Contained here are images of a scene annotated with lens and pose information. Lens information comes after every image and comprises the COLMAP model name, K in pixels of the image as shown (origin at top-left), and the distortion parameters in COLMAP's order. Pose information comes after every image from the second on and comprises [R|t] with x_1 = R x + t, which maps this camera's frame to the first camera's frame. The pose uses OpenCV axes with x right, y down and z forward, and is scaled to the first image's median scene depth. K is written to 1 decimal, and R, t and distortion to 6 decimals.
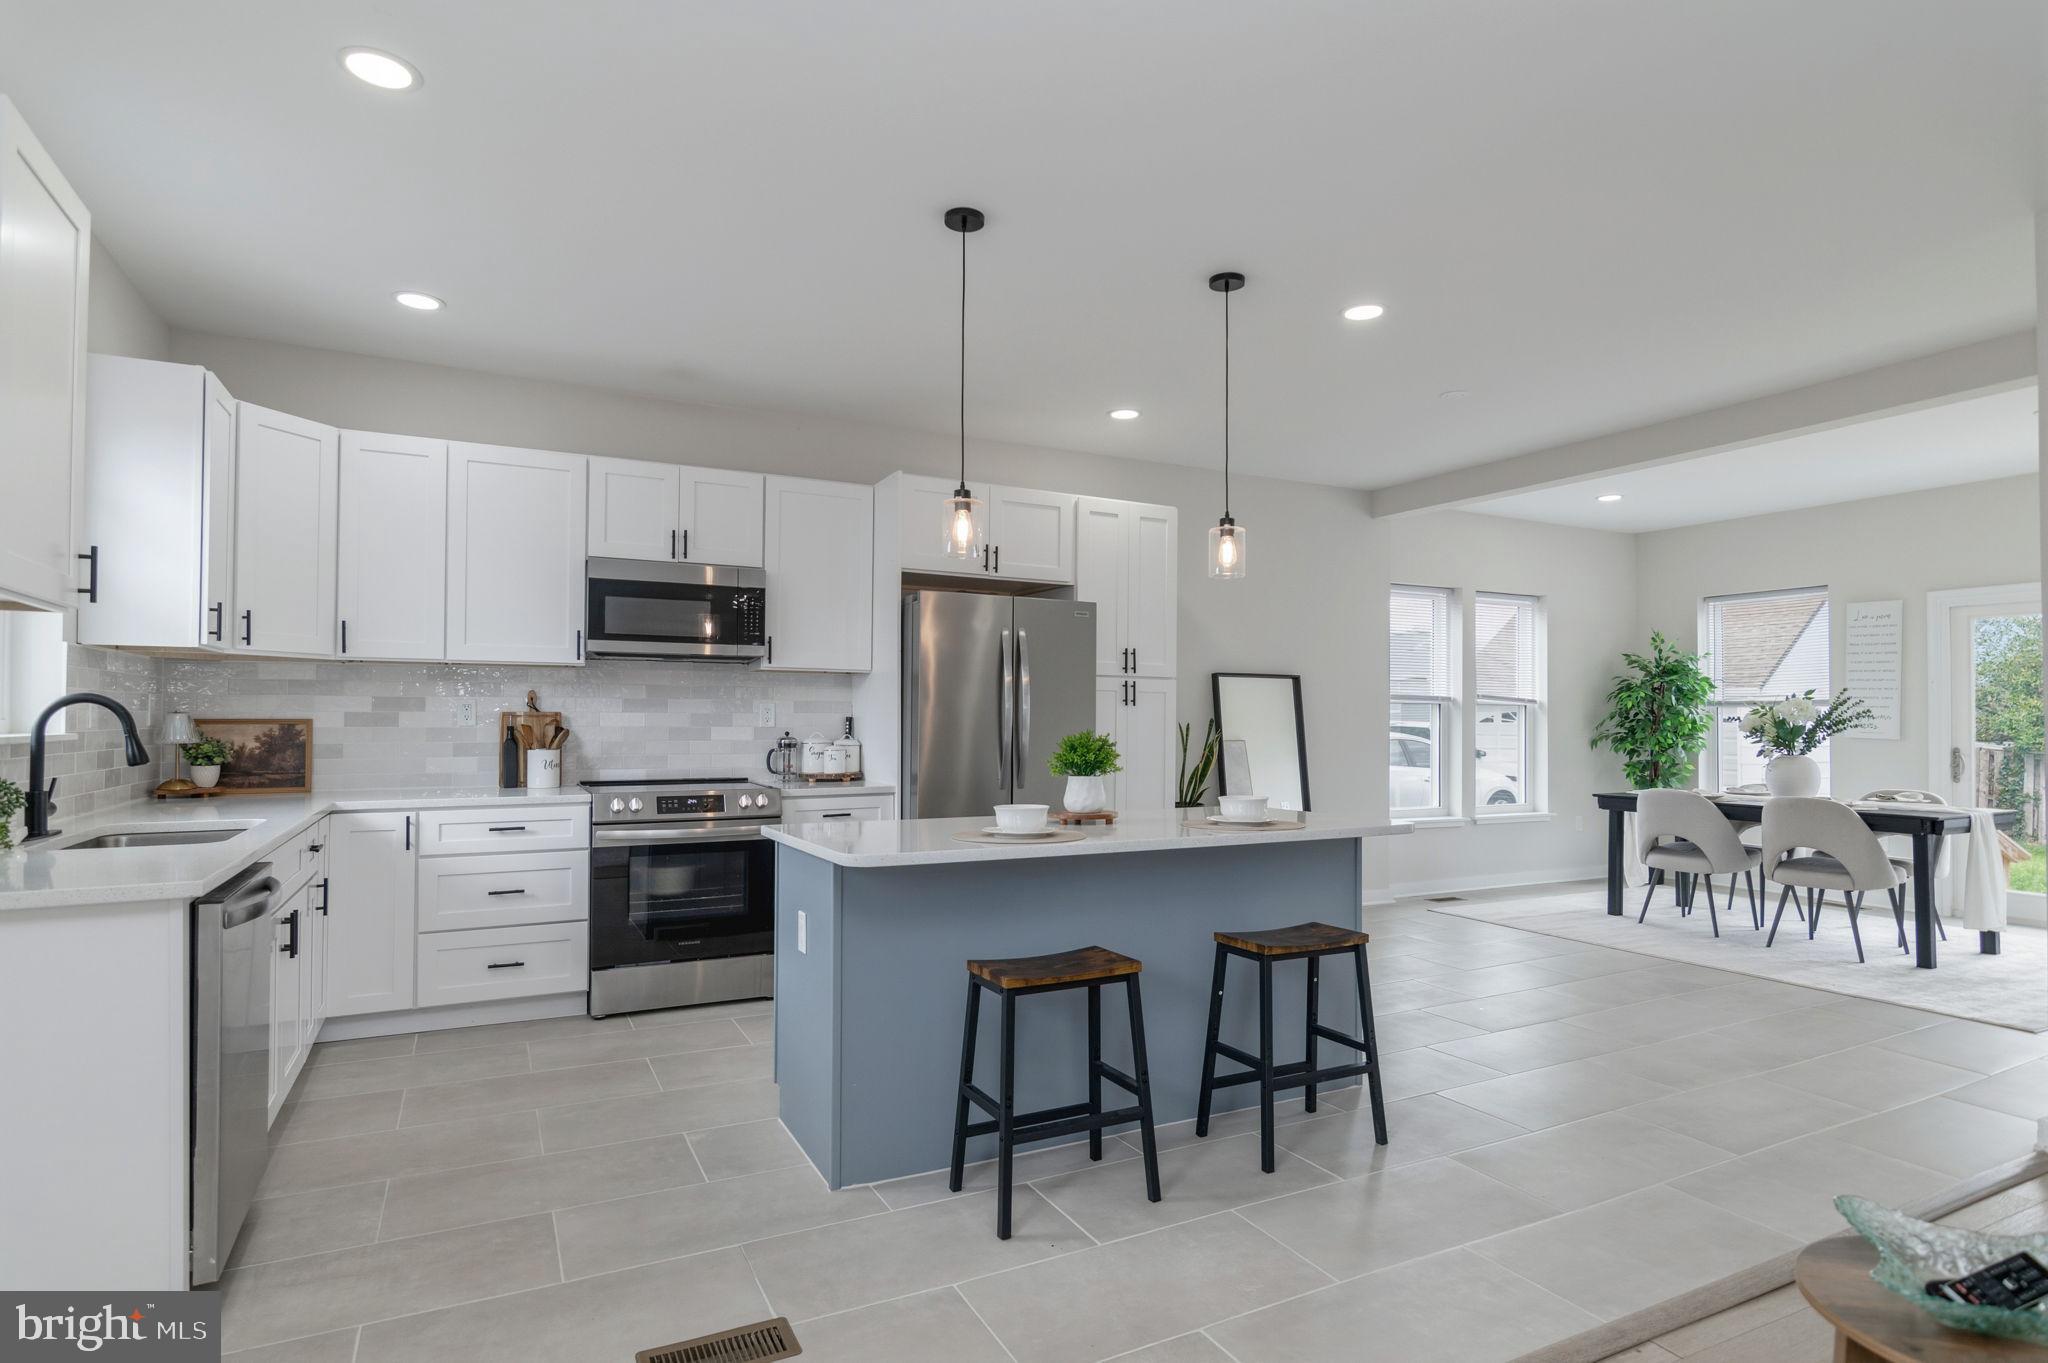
lens RADIAL K [[1067.4, 0, 1020.1], [0, 1067.4, 702.8], [0, 0, 1]] dist [-0.003646, -0.000572]
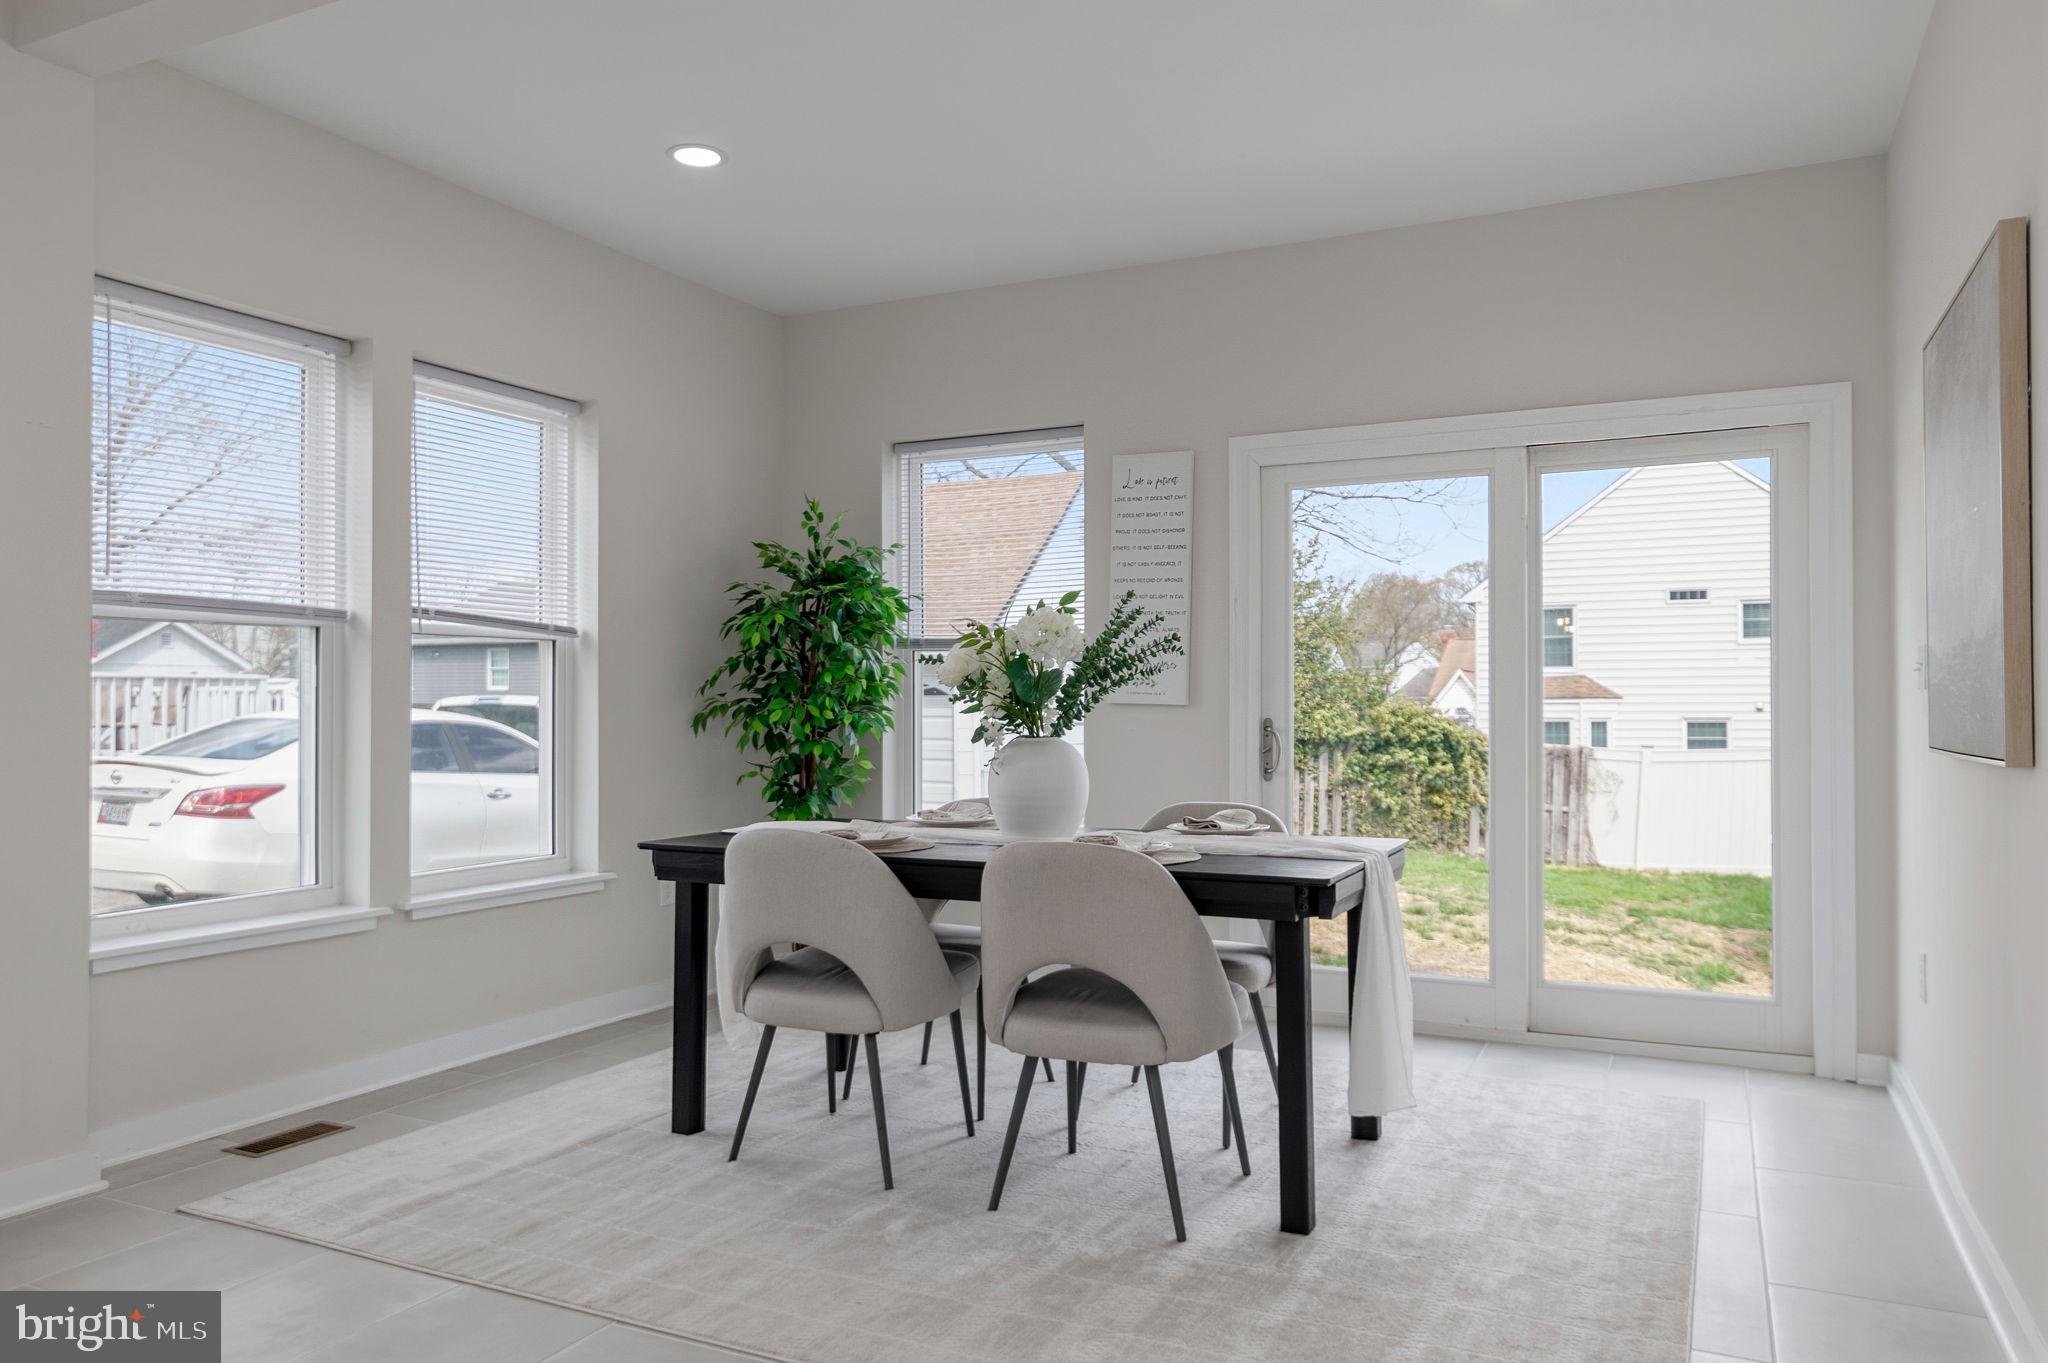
lens RADIAL K [[1397.5, 0, 1024.2], [0, 1397.5, 685.2], [0, 0, 1]] dist [-0.005975, -0.000617]
pose [[0.803201, 0.001034, 0.595707, 0.326767], [-0.003156, 0.999992, 0.002520, 0.022680], [-0.595699, -0.003904, 0.803198, 0.469202]]
